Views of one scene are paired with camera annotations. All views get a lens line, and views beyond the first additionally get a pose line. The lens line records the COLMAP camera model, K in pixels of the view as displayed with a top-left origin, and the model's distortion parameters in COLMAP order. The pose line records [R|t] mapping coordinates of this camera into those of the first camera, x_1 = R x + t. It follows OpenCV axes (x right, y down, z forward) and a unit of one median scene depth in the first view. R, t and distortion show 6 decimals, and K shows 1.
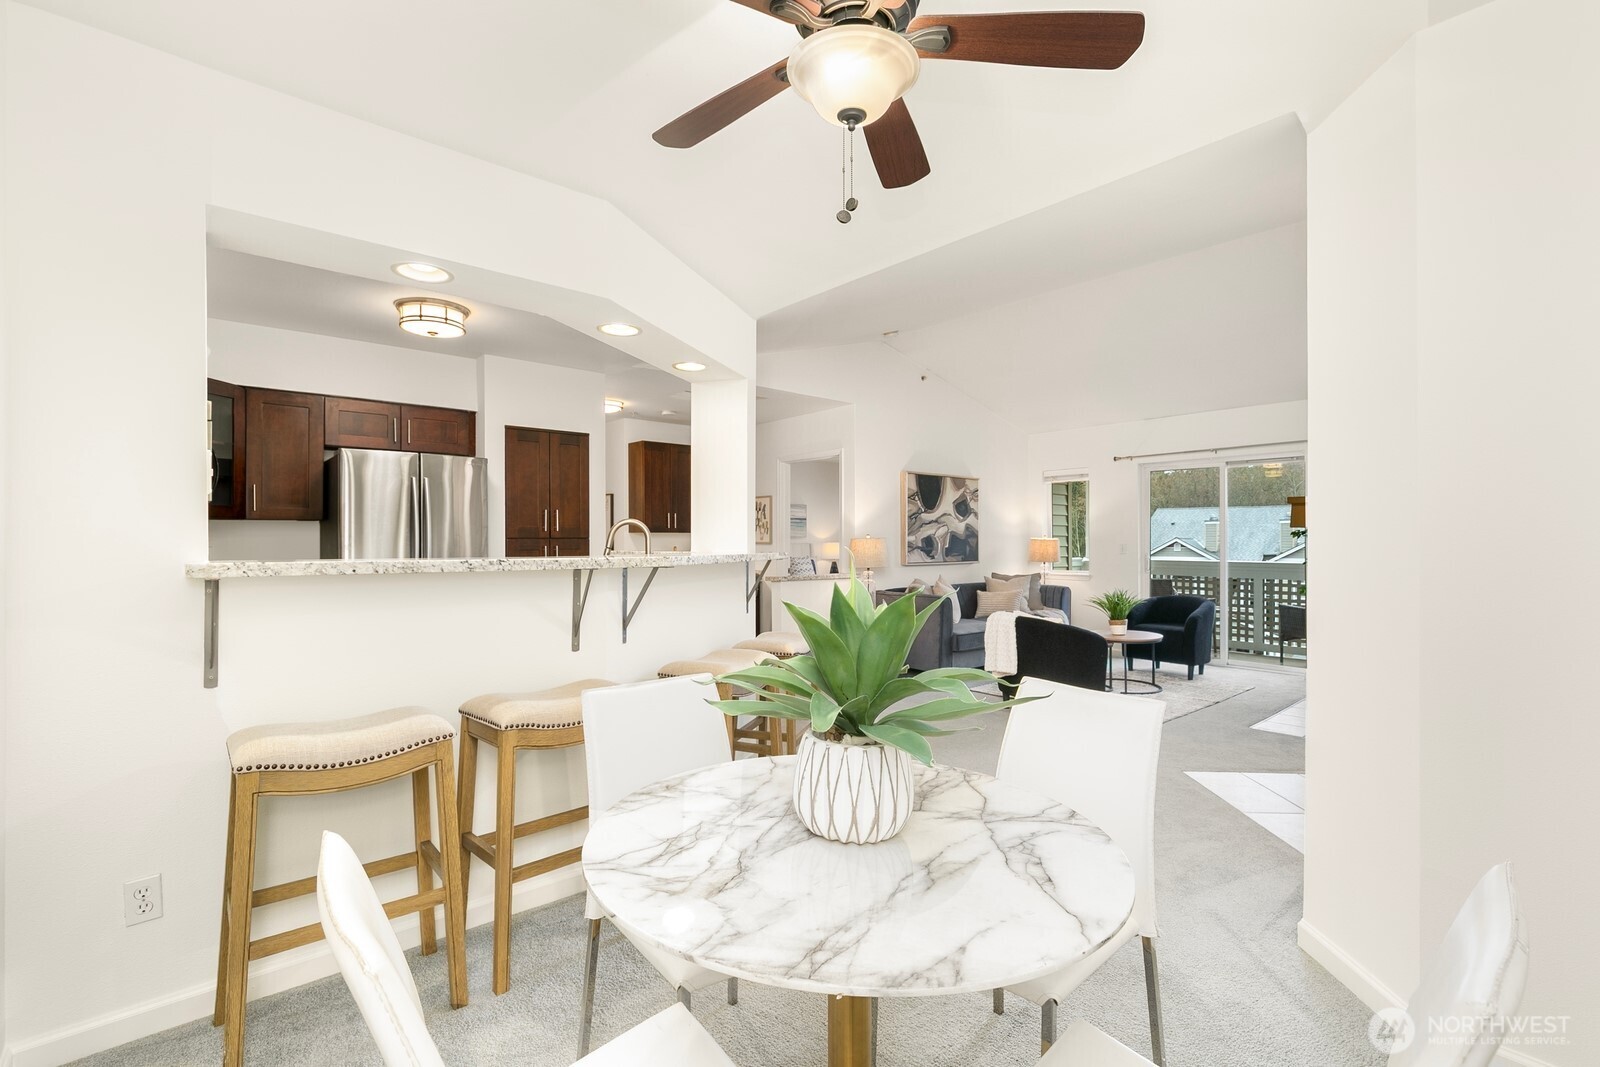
lens RADIAL K [[718.3, 0, 794.3], [0, 718.3, 538.2], [0, 0, 1]] dist [0.008543, -0.001532]
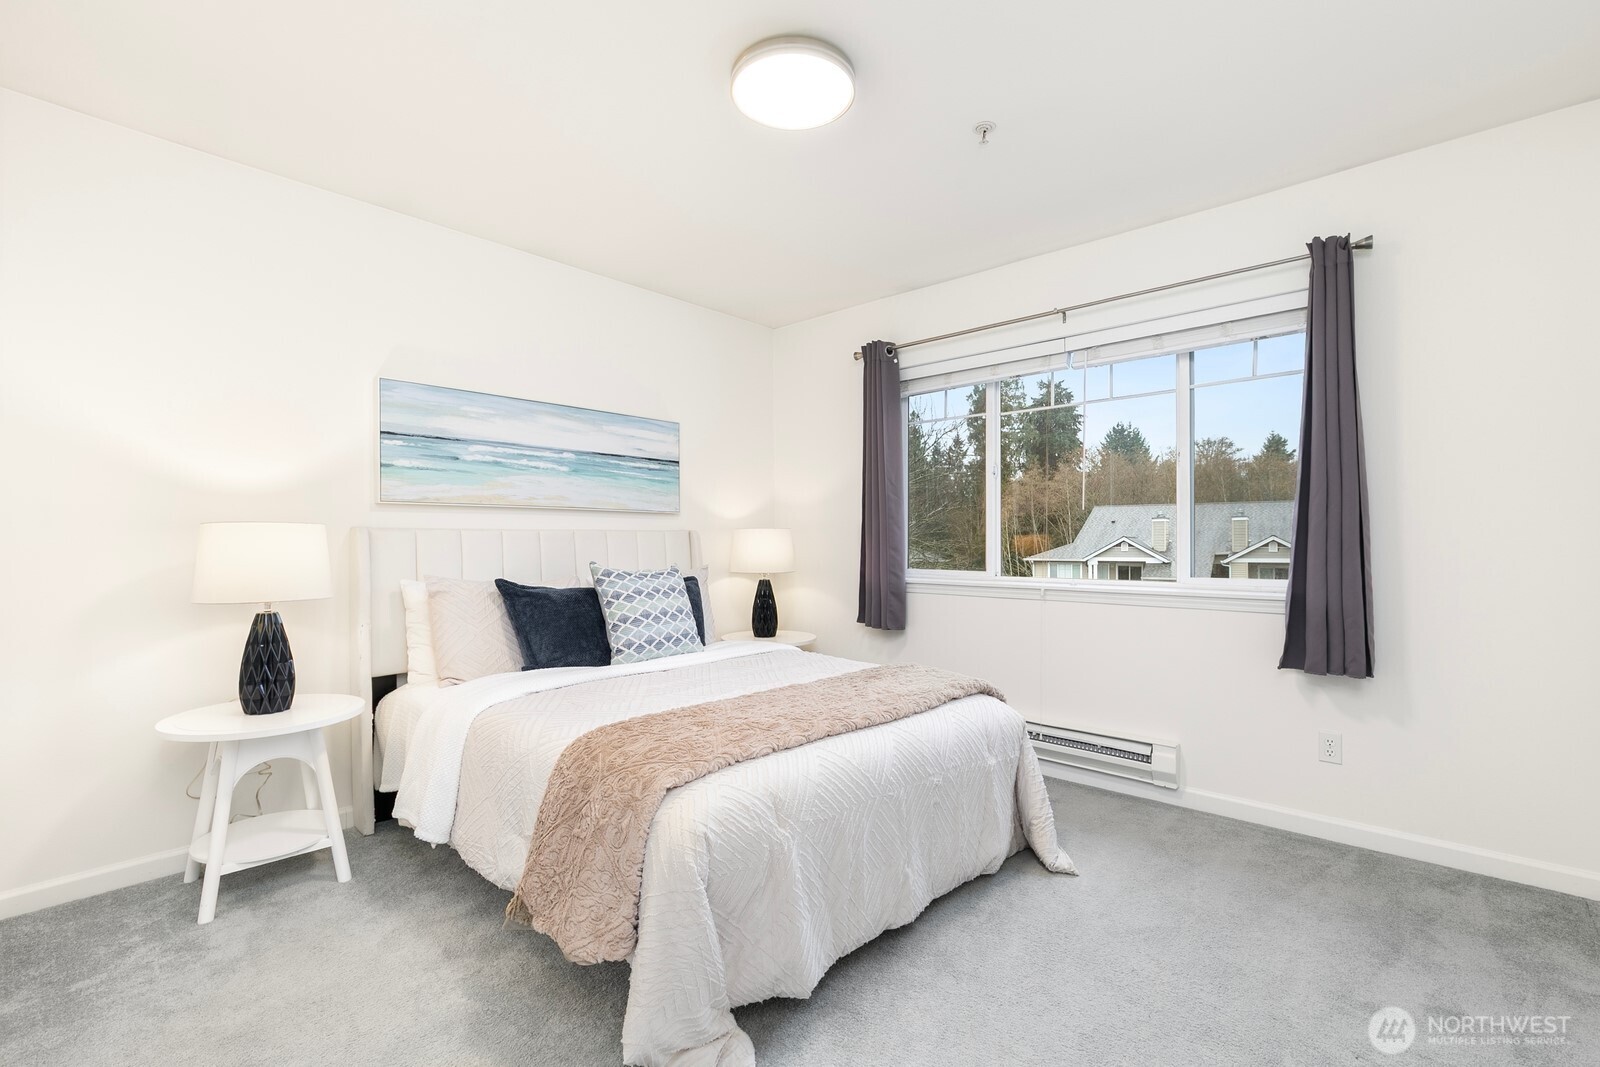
lens RADIAL K [[718.3, 0, 799.5], [0, 718.3, 537.1], [0, 0, 1]] dist [0.008543, -0.001532]
pose [[0.992645, -0.003695, 0.121003, 0.045221], [0.004260, 0.999981, -0.004410, 0.019141], [-0.120985, 0.004893, 0.992642, 0.947057]]
